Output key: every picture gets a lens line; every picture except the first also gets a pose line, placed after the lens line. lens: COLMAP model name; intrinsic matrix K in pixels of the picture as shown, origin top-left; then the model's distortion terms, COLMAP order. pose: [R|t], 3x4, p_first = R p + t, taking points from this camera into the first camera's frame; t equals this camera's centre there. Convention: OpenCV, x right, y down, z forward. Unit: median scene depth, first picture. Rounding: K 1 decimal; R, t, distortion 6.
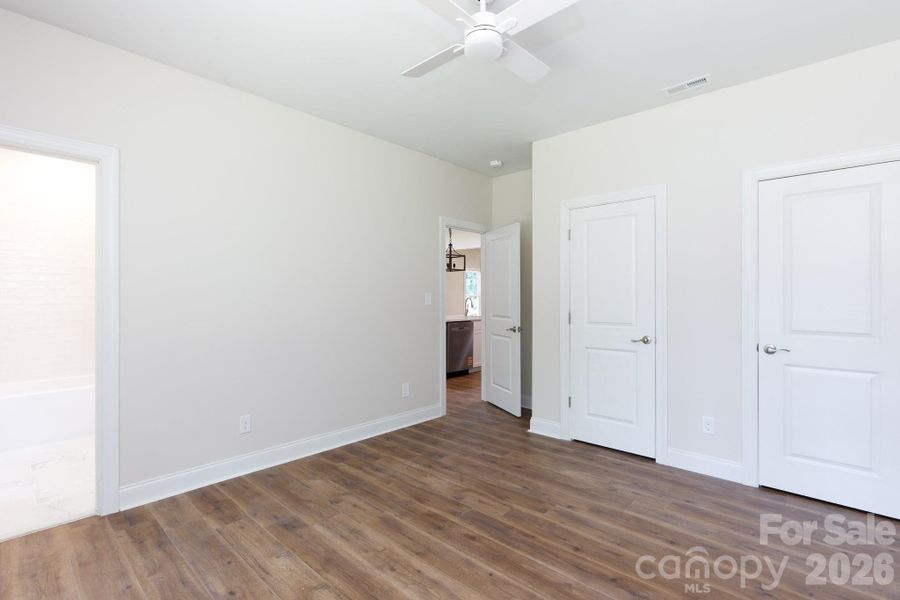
lens RADIAL K [[420.6, 0, 457.9], [0, 420.6, 300.3], [0, 0, 1]] dist [-0.003524, 0.000959]
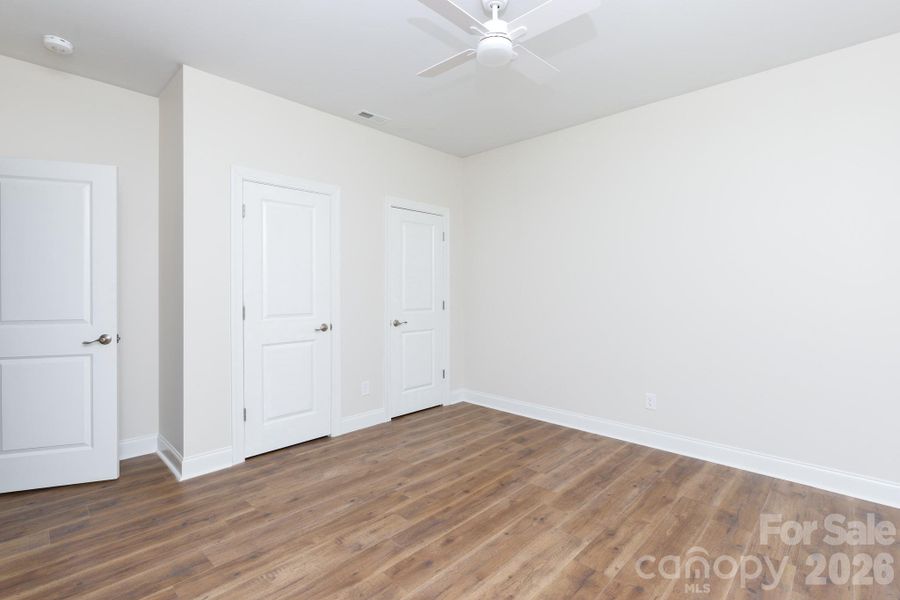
lens RADIAL K [[420.6, 0, 449.0], [0, 420.6, 293.5], [0, 0, 1]] dist [-0.003524, 0.000959]
pose [[0.031417, -0.016112, 0.999376, -0.746485], [-0.001181, 0.999869, 0.016157, -0.012062], [-0.999506, -0.001688, 0.031394, 0.792938]]
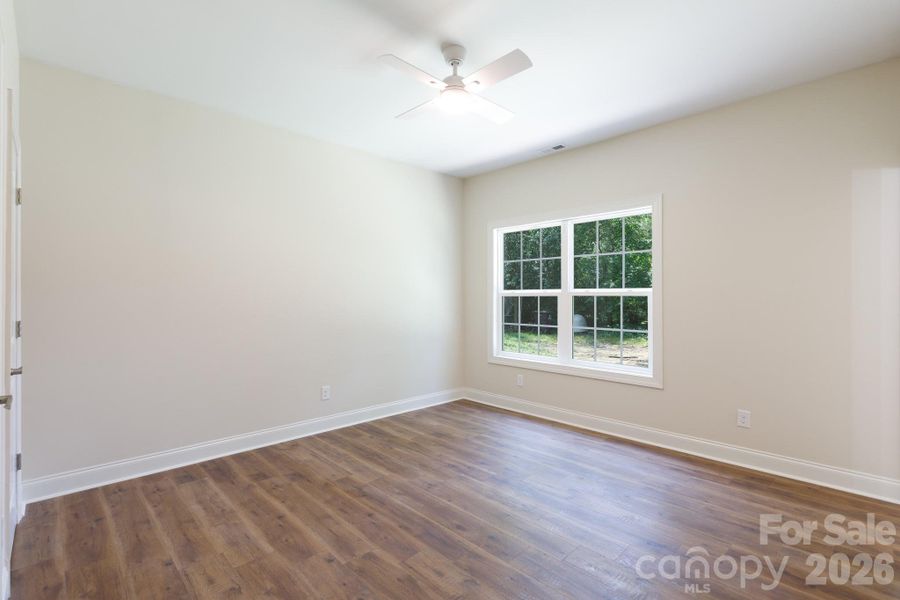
lens RADIAL K [[420.6, 0, 450.8], [0, 420.6, 299.9], [0, 0, 1]] dist [-0.003524, 0.000959]
pose [[-0.997304, -0.005210, 0.073193, -0.015322], [-0.004634, 0.999957, 0.008029, -0.007726], [-0.073232, 0.007668, -0.997285, 1.667085]]
